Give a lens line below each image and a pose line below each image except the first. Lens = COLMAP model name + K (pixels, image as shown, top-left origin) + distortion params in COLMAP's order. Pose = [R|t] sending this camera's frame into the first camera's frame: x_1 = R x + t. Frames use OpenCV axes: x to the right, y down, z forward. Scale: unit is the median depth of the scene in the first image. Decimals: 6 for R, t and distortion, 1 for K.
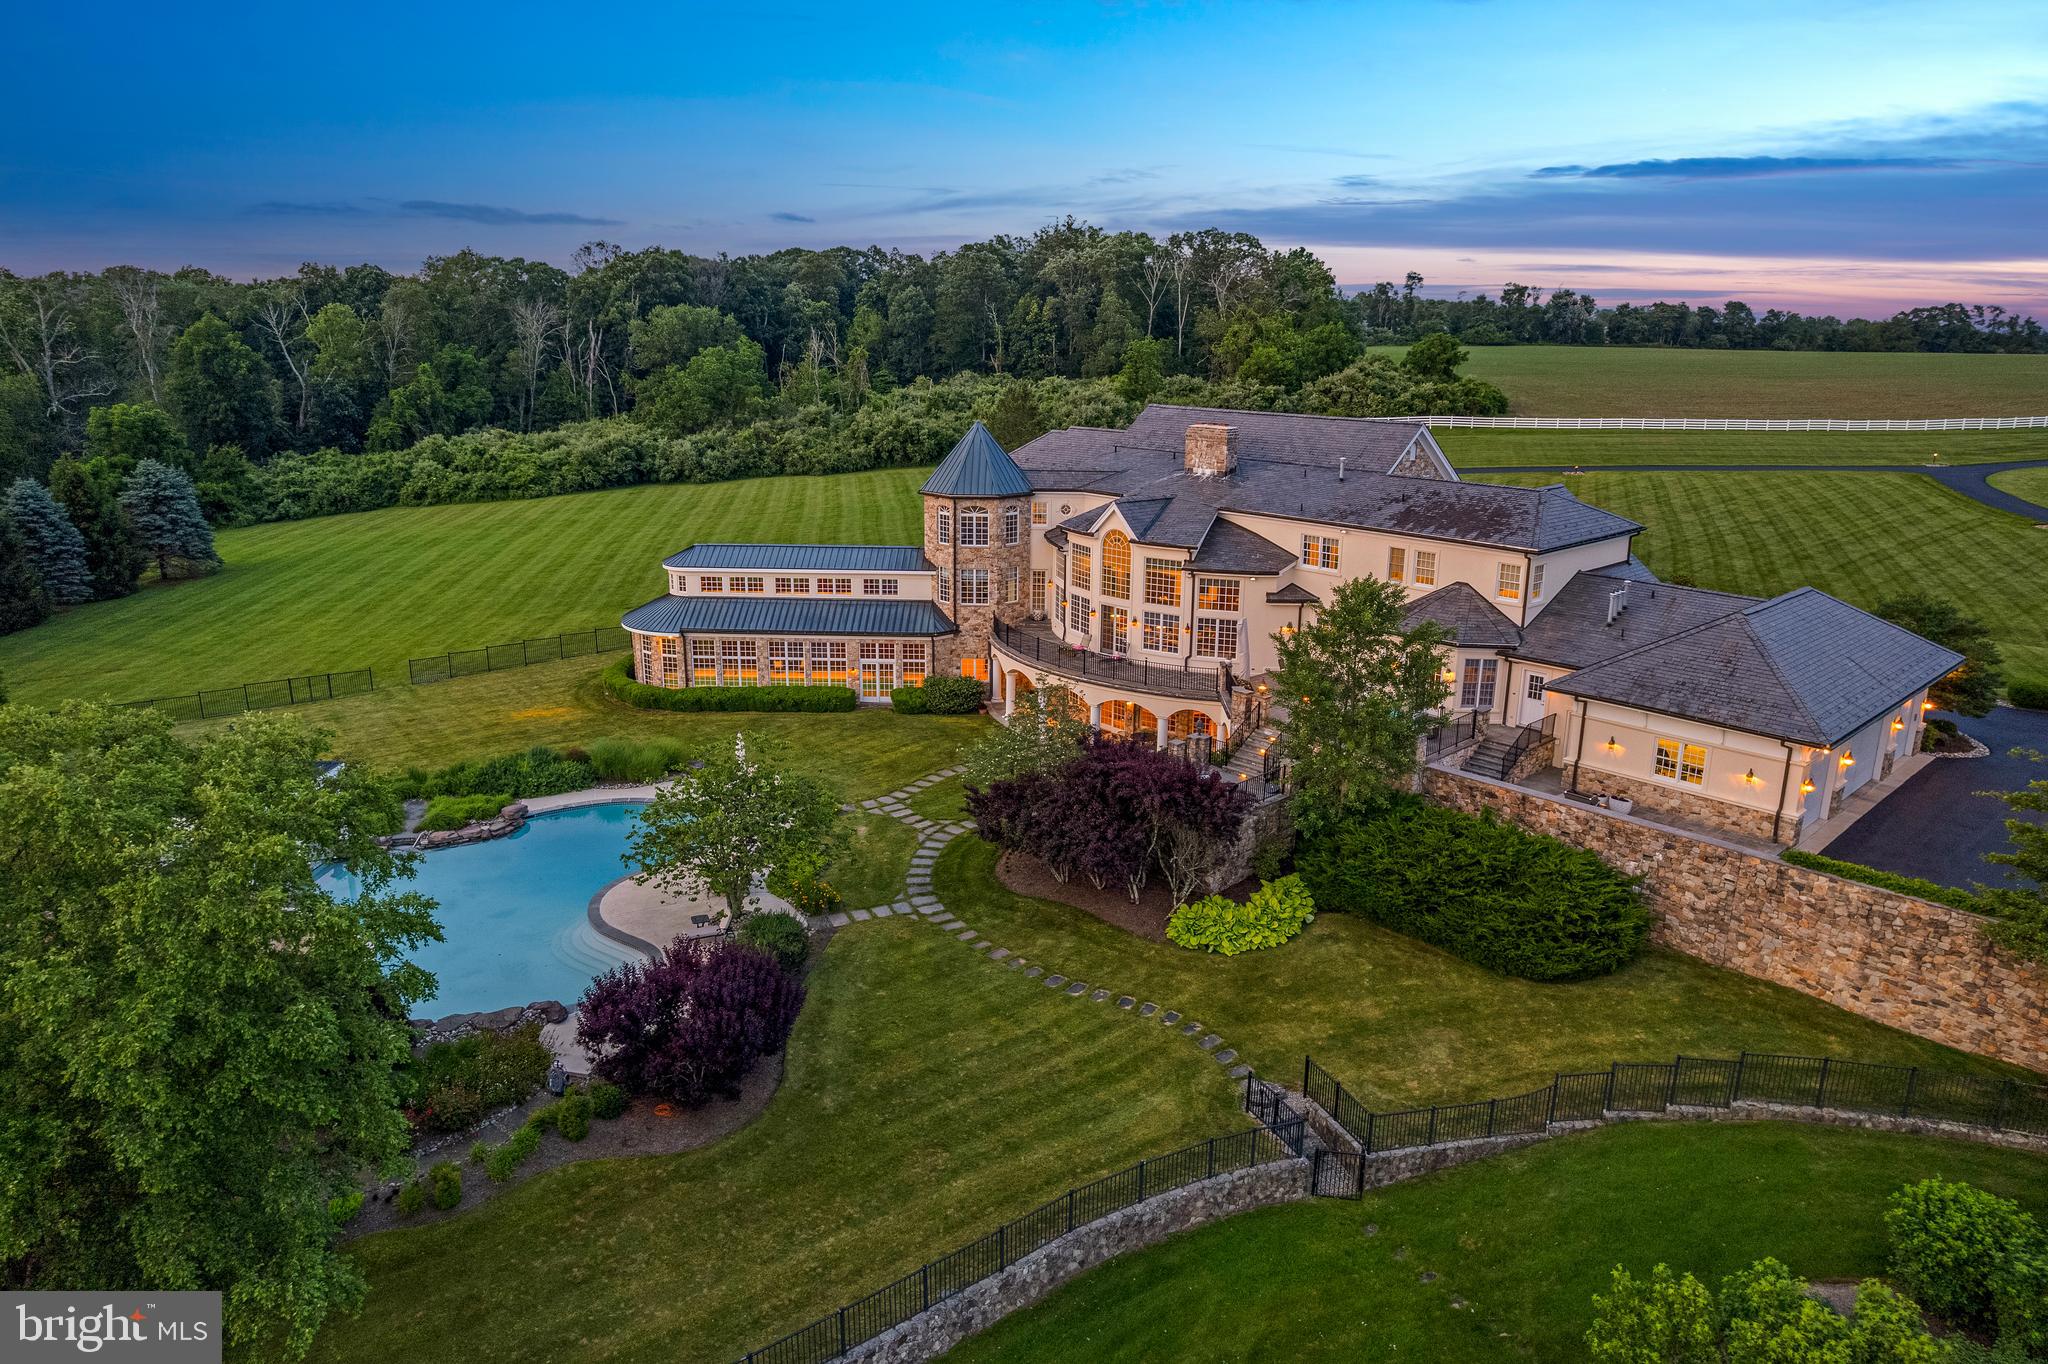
lens RADIAL K [[1259.0, 0, 1024.0], [0, 1259.0, 682.0], [0, 0, 1]] dist [-0.065587, 0.034643]
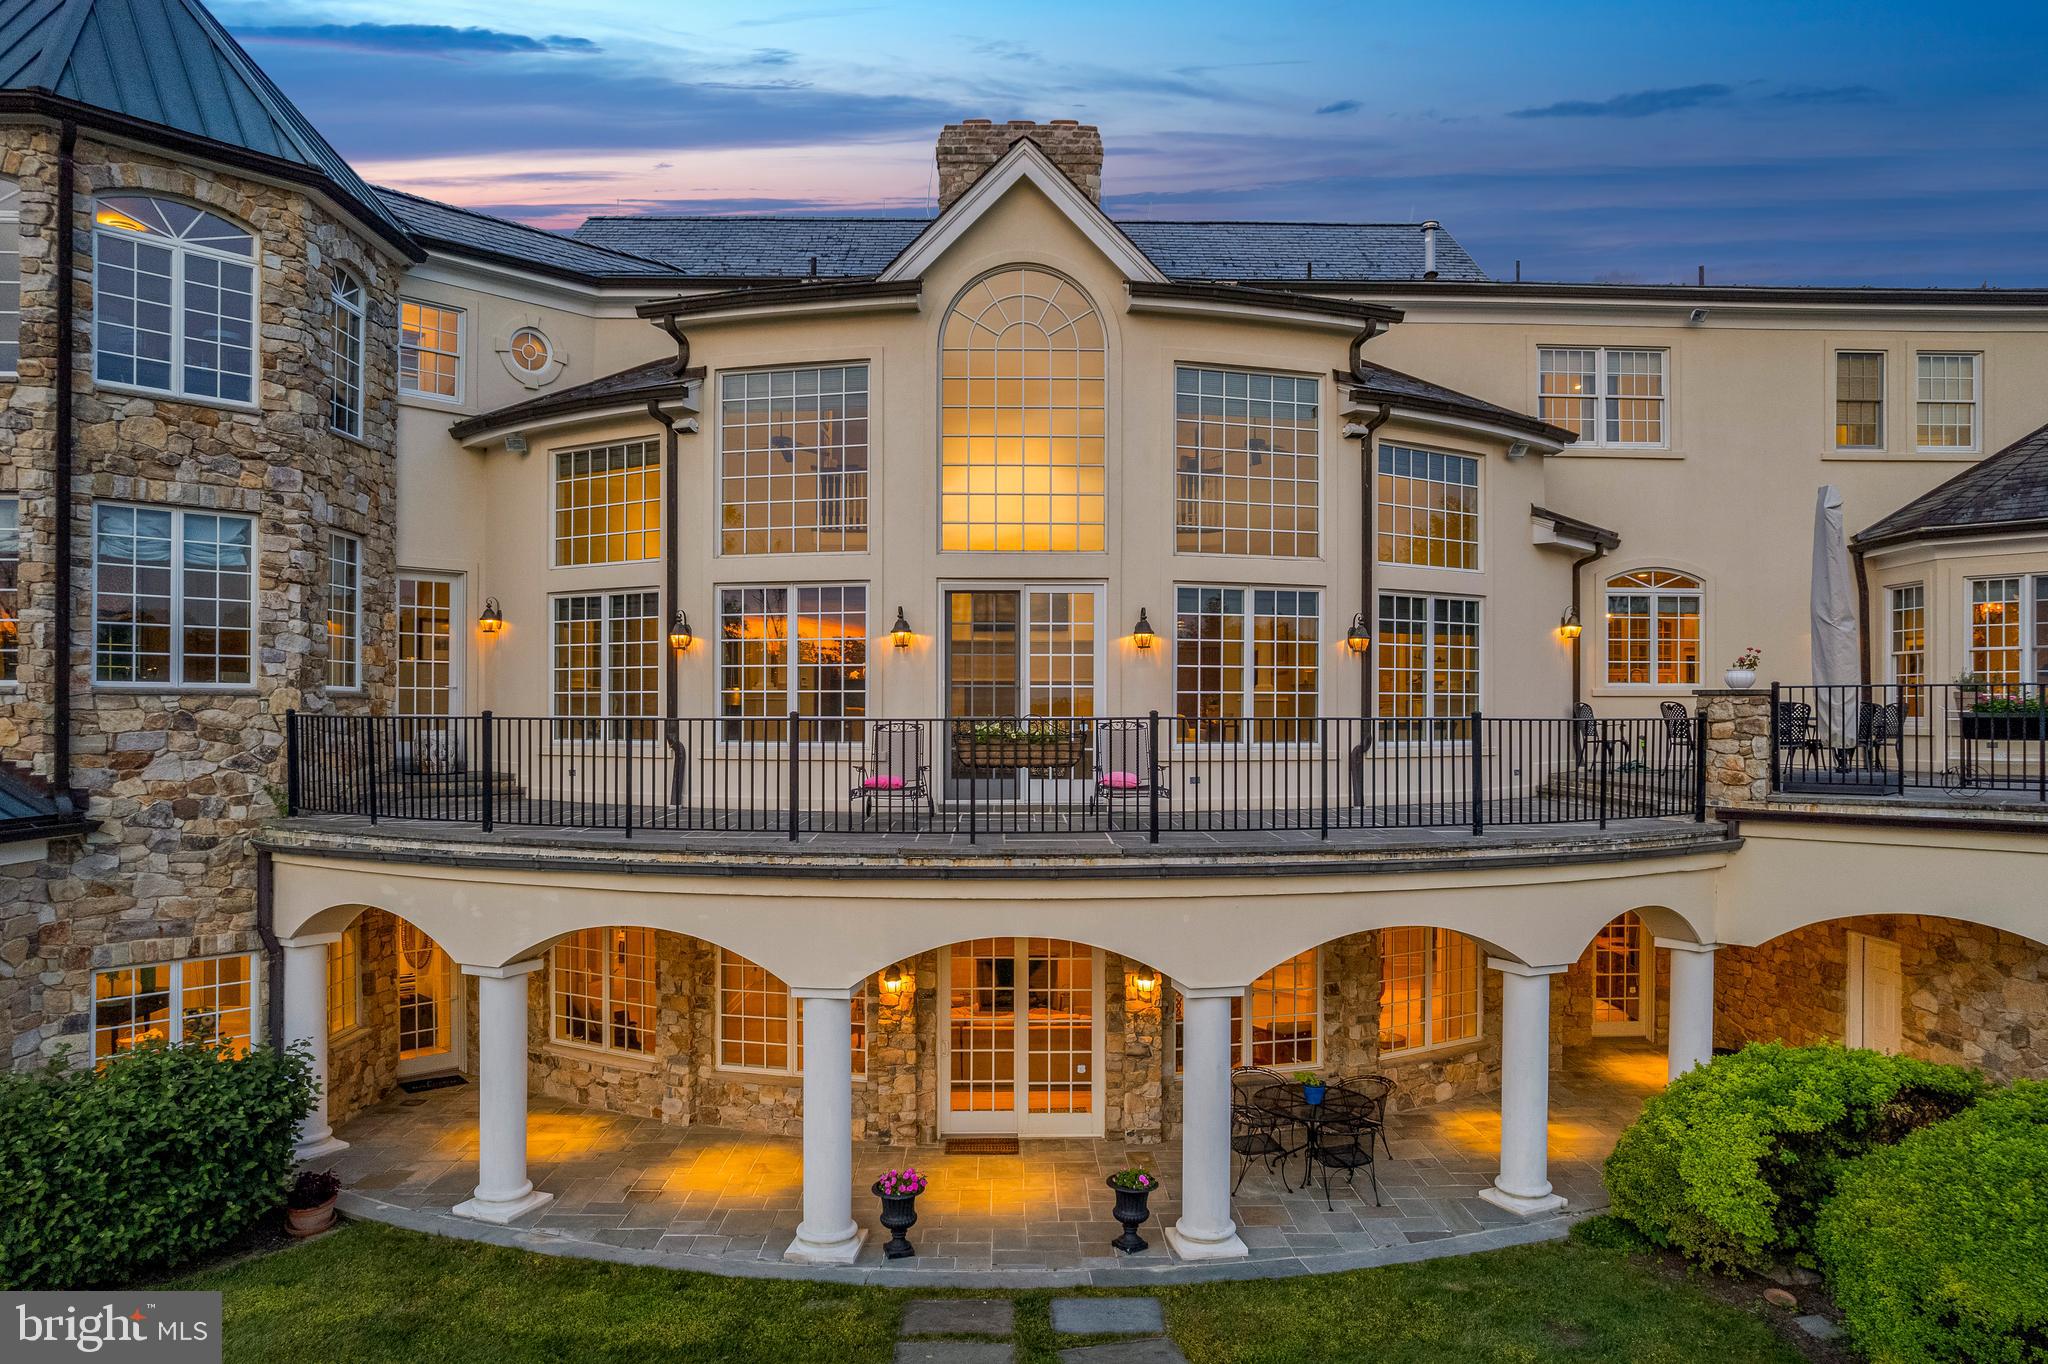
lens RADIAL K [[1301.1, 0, 1021.6], [0, 1301.1, 707.9], [0, 0, 1]] dist [-0.062987, 0.052775]
pose [[0.668966, -0.006075, 0.743269, -0.101307], [0.194562, 0.966533, -0.167212, 0.002865], [-0.717378, 0.256471, 0.647759, 0.769022]]
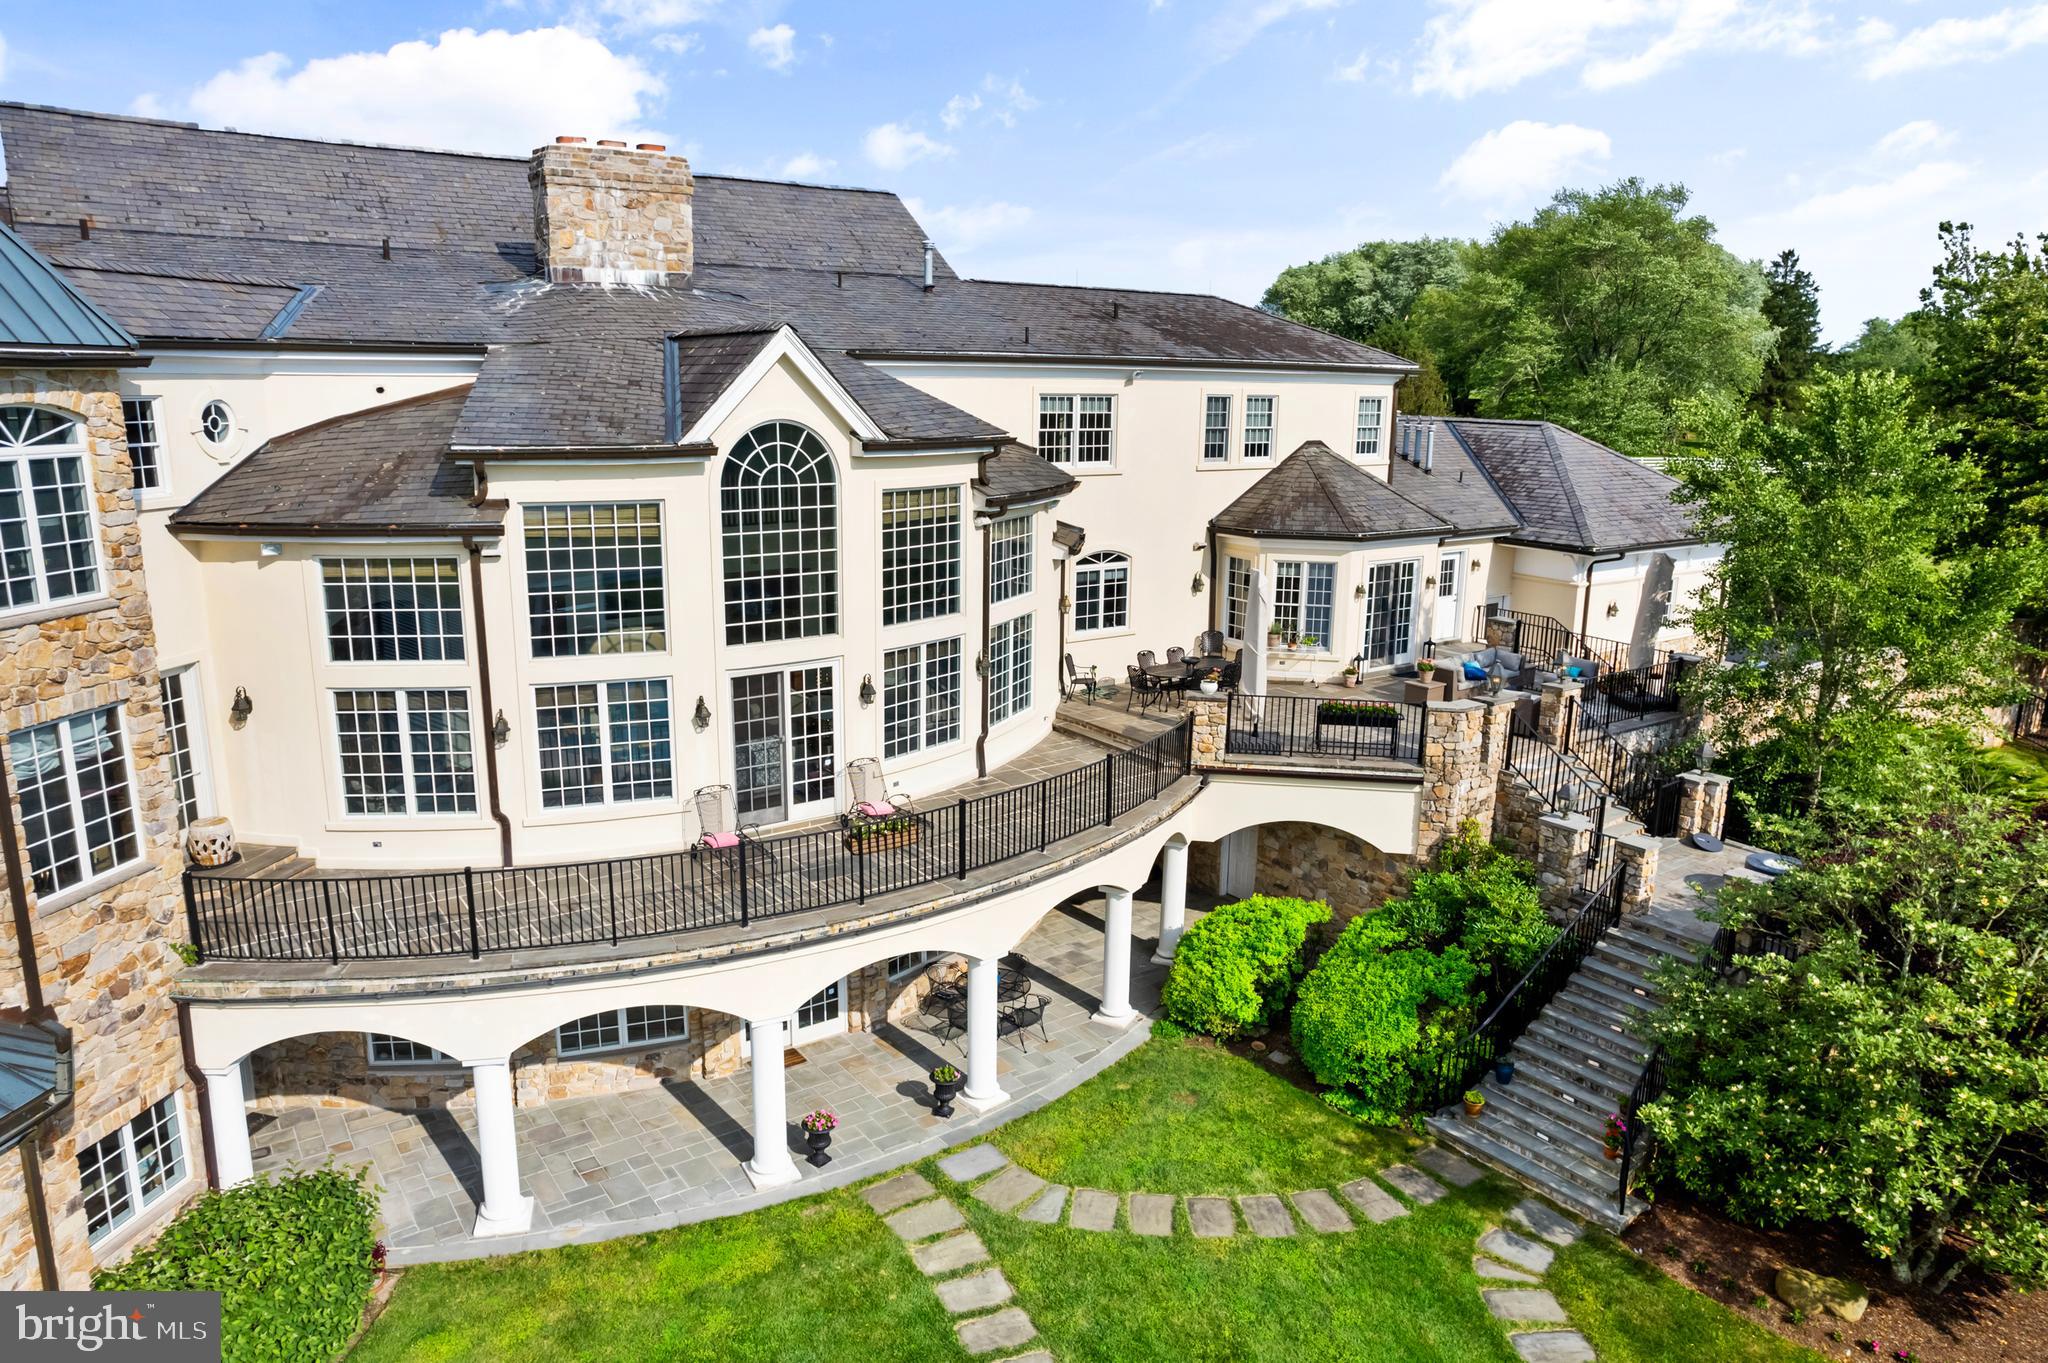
lens RADIAL K [[1347.8, 0, 1000.1], [0, 1347.8, 681.2], [0, 0, 1]] dist [-0.041663, 0.040604]
pose [[0.143037, -0.228827, 0.962901, -0.225247], [0.248260, 0.950096, 0.188906, -0.098031], [-0.958075, 0.212029, 0.192707, 0.802702]]
